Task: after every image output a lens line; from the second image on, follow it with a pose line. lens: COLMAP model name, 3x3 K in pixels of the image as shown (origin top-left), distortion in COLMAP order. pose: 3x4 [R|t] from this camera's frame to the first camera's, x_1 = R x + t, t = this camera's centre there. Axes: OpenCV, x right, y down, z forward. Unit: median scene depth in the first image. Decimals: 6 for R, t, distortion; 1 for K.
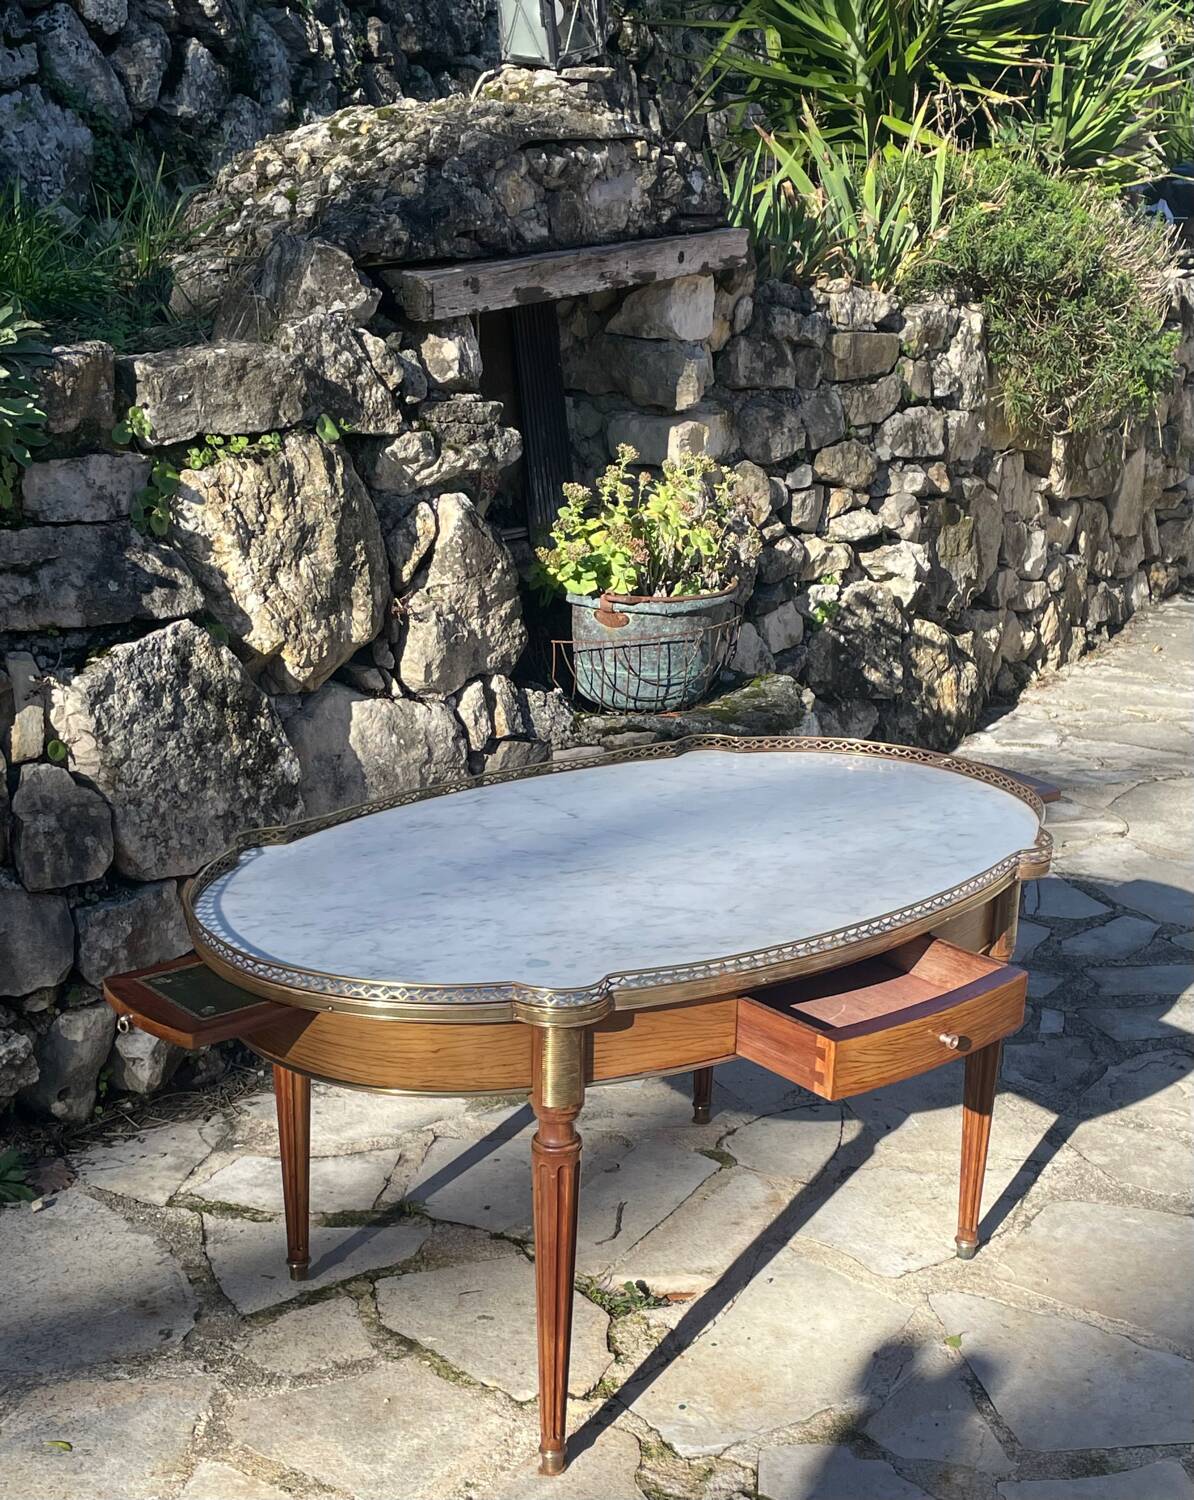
lens RADIAL K [[1994.1, 0, 664.0], [0, 1994.1, 873.9], [0, 0, 1]] dist [0.176247, -0.505201]
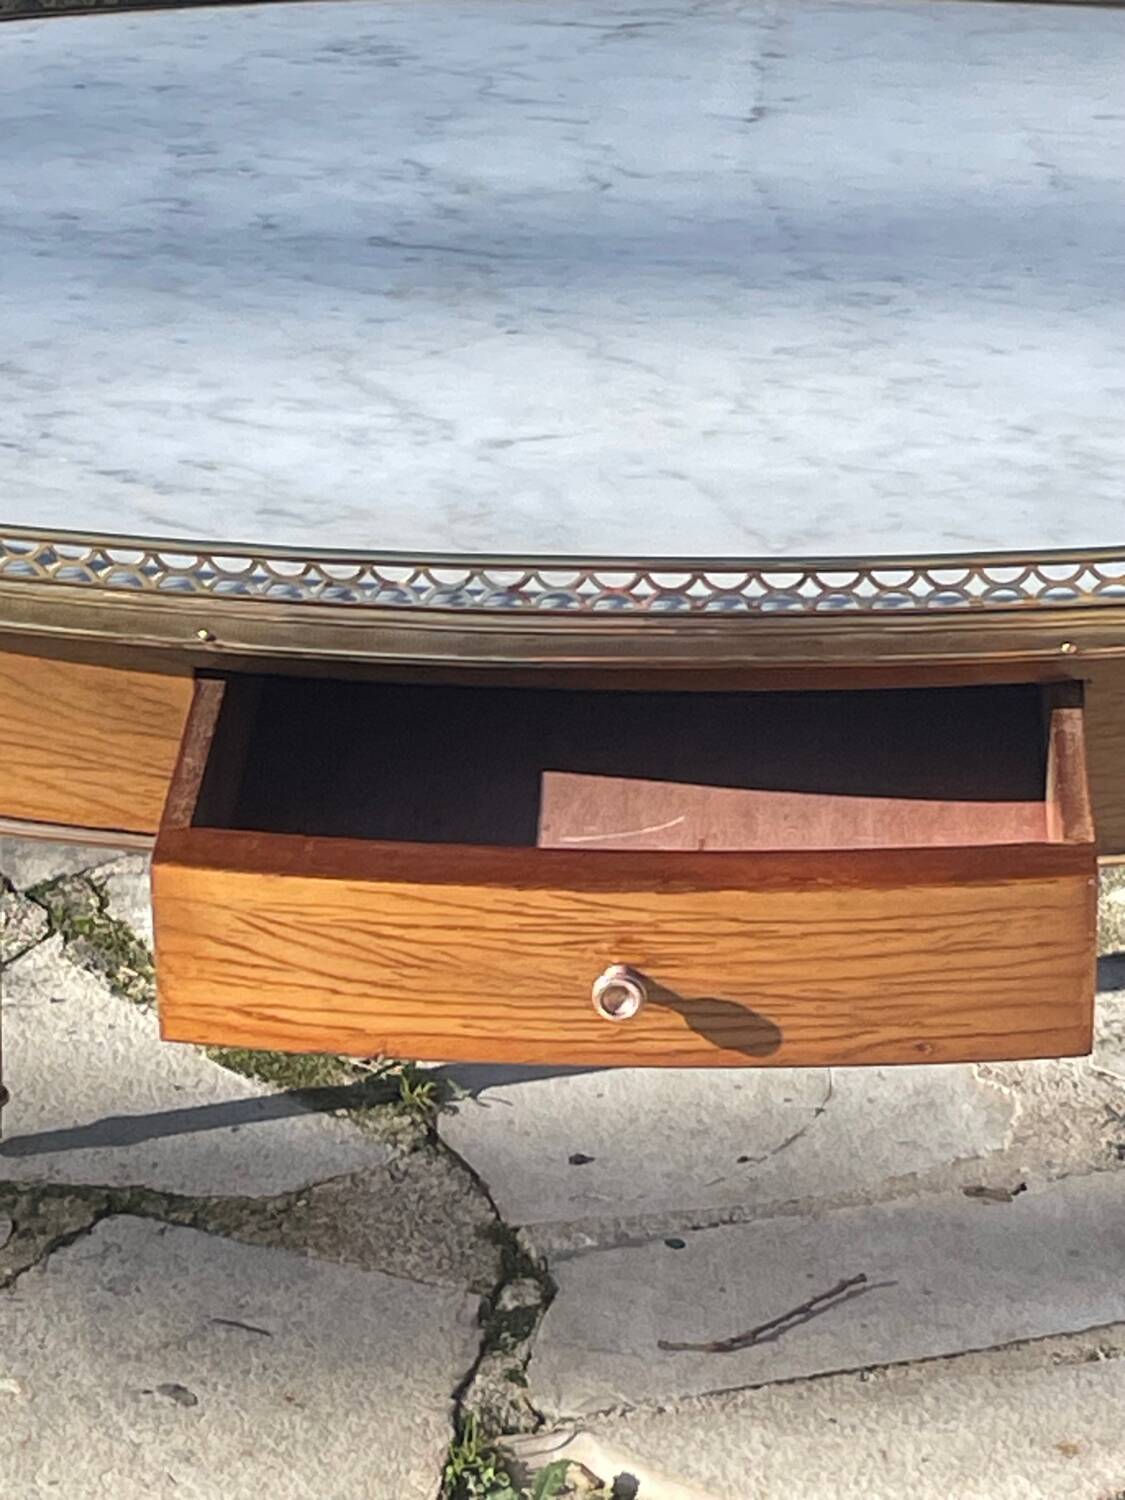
lens RADIAL K [[4999.0, 0, 560.4], [0, 4999.0, 835.3], [0, 0, 1]] dist [0.135791, 1.047726]
pose [[0.707060, 0.287193, -0.646209, 0.421806], [-0.207550, 0.957852, 0.198602, -0.060589], [0.676010, -0.006303, 0.736866, 0.295051]]
